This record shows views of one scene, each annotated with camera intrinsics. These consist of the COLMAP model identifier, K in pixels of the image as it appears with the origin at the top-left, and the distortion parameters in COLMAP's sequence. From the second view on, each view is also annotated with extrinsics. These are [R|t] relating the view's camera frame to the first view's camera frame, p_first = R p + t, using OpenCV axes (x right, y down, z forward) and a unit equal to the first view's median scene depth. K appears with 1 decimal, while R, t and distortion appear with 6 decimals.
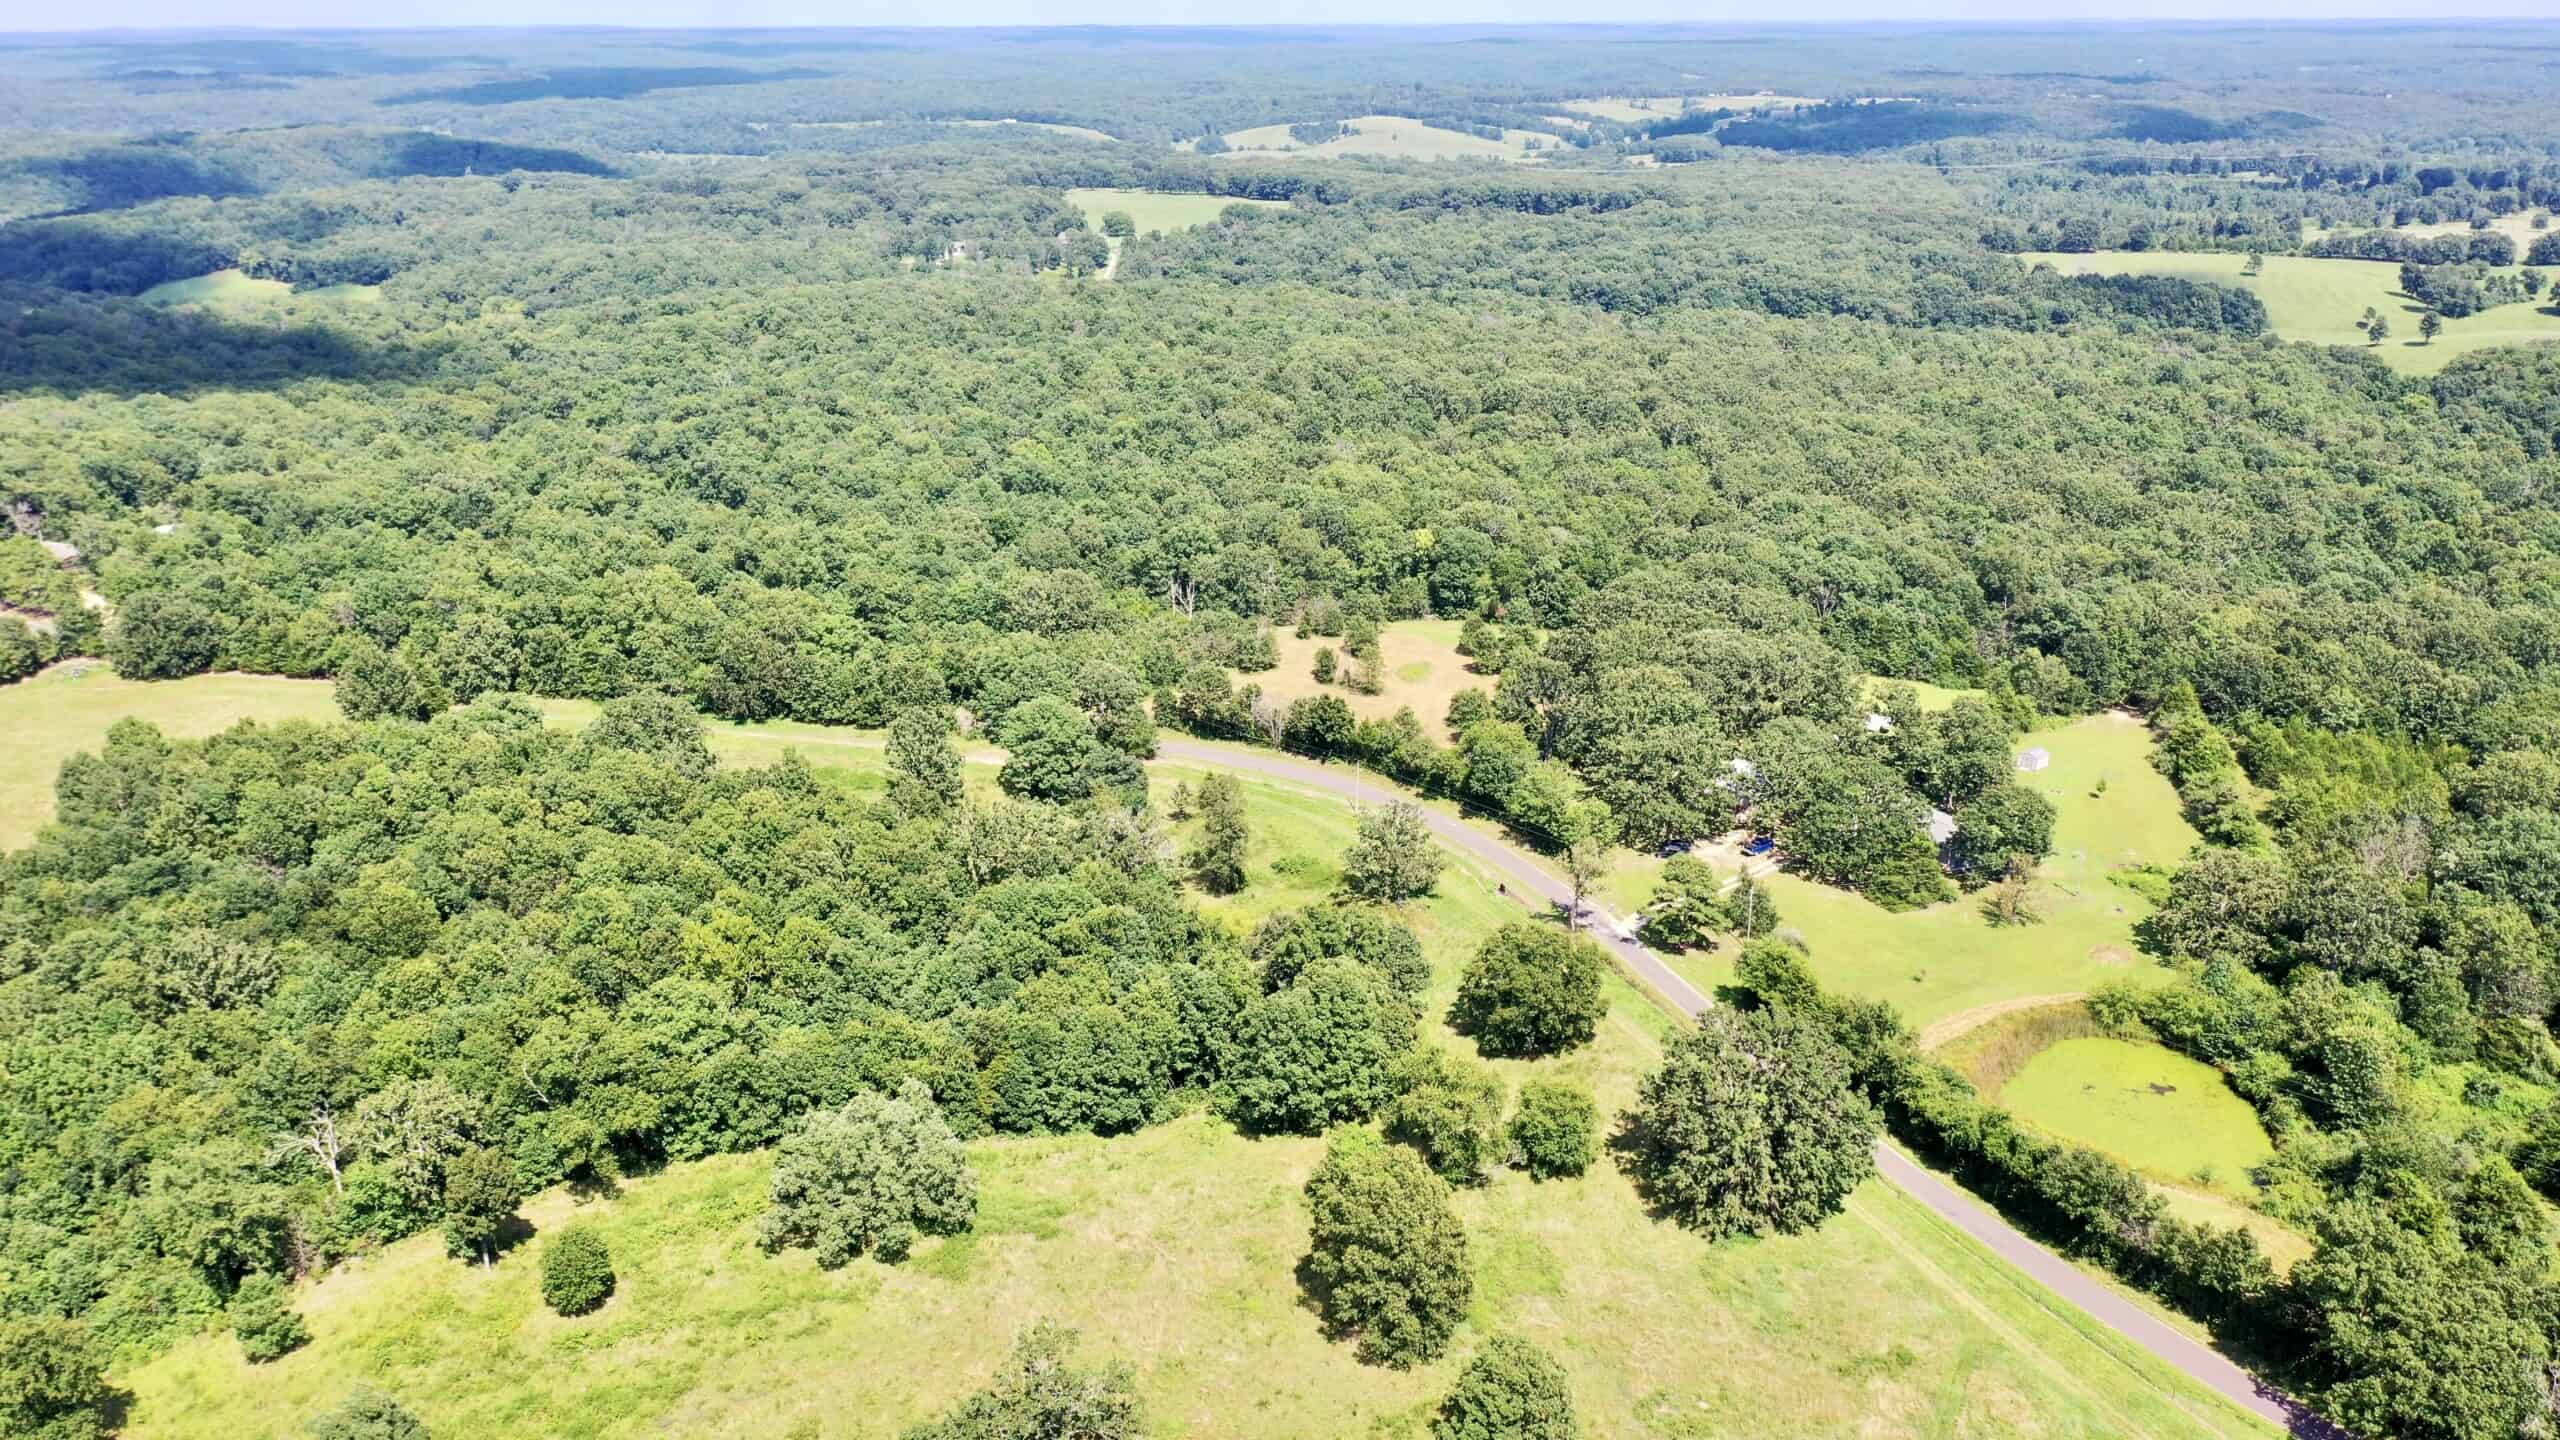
lens RADIAL K [[2032.4, 0, 1286.4], [0, 2032.4, 710.1], [0, 0, 1]] dist [0.003564, -0.004221]
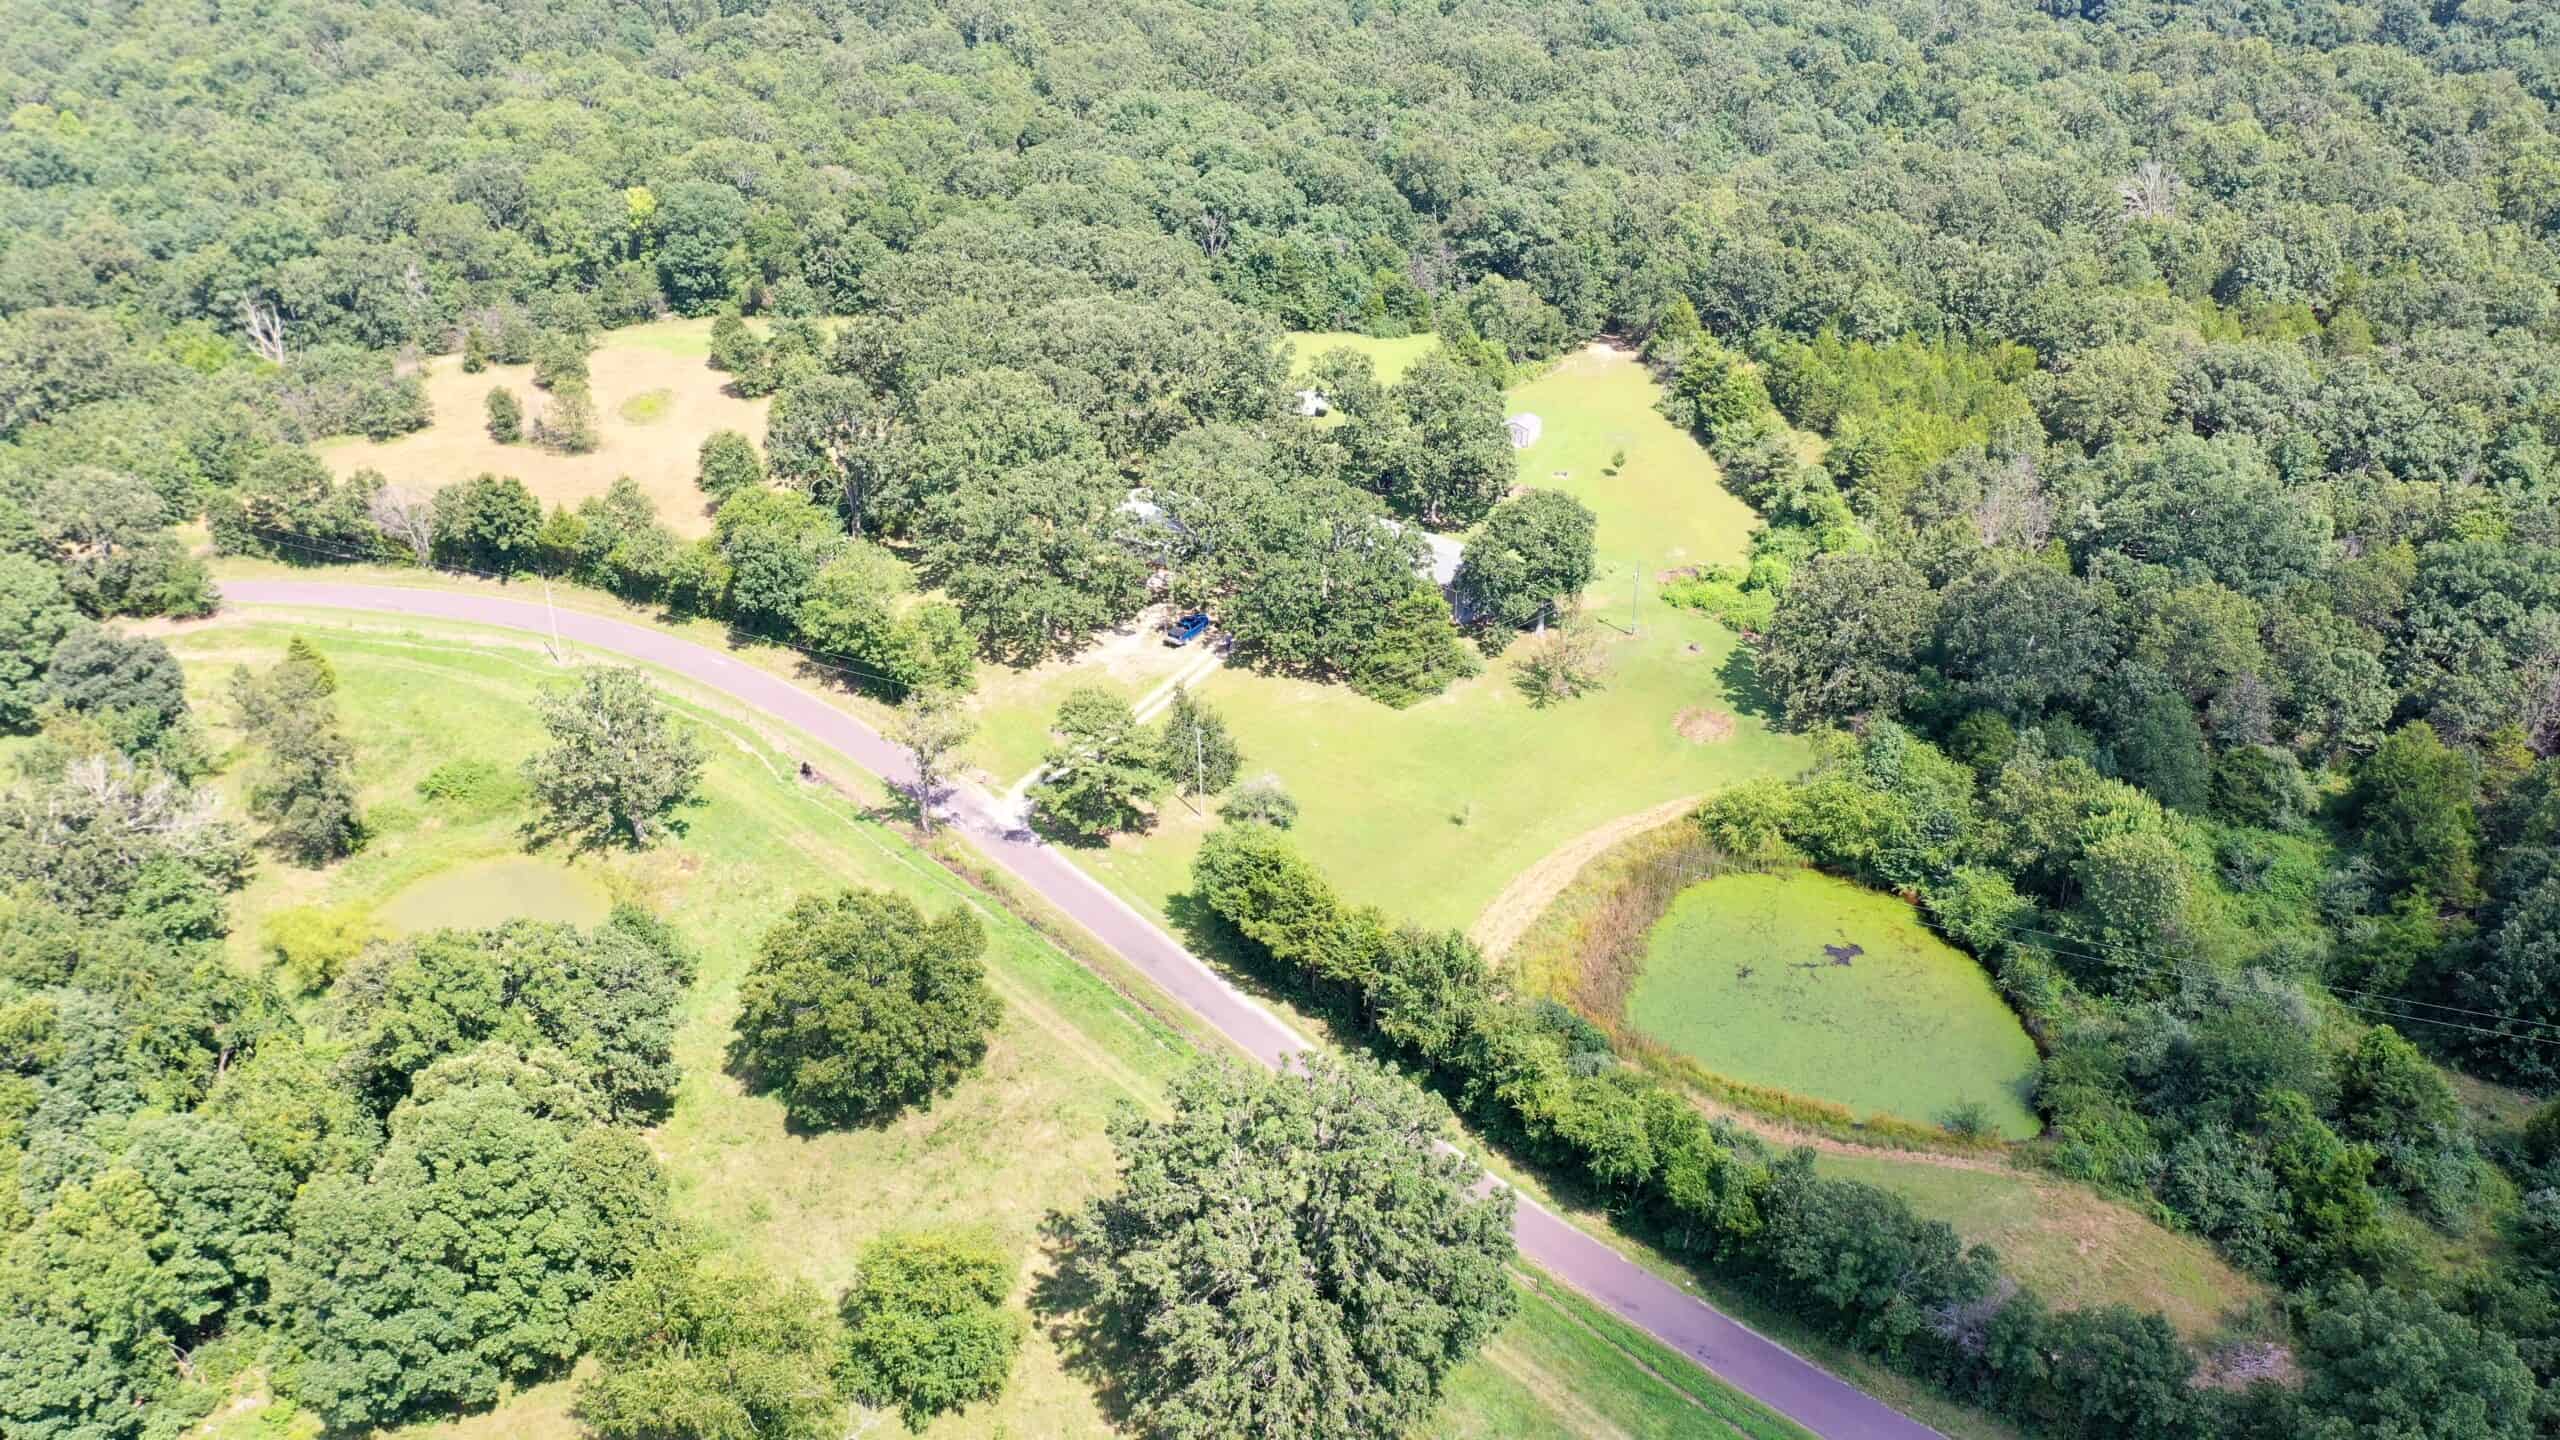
lens RADIAL K [[2032.4, 0, 1286.4], [0, 2032.4, 710.1], [0, 0, 1]] dist [0.003564, -0.004221]
pose [[0.944021, -0.169256, 0.283154, 0.062113], [0.117585, 0.974610, 0.190550, -0.027217], [-0.308217, -0.146589, 0.939954, 0.321660]]
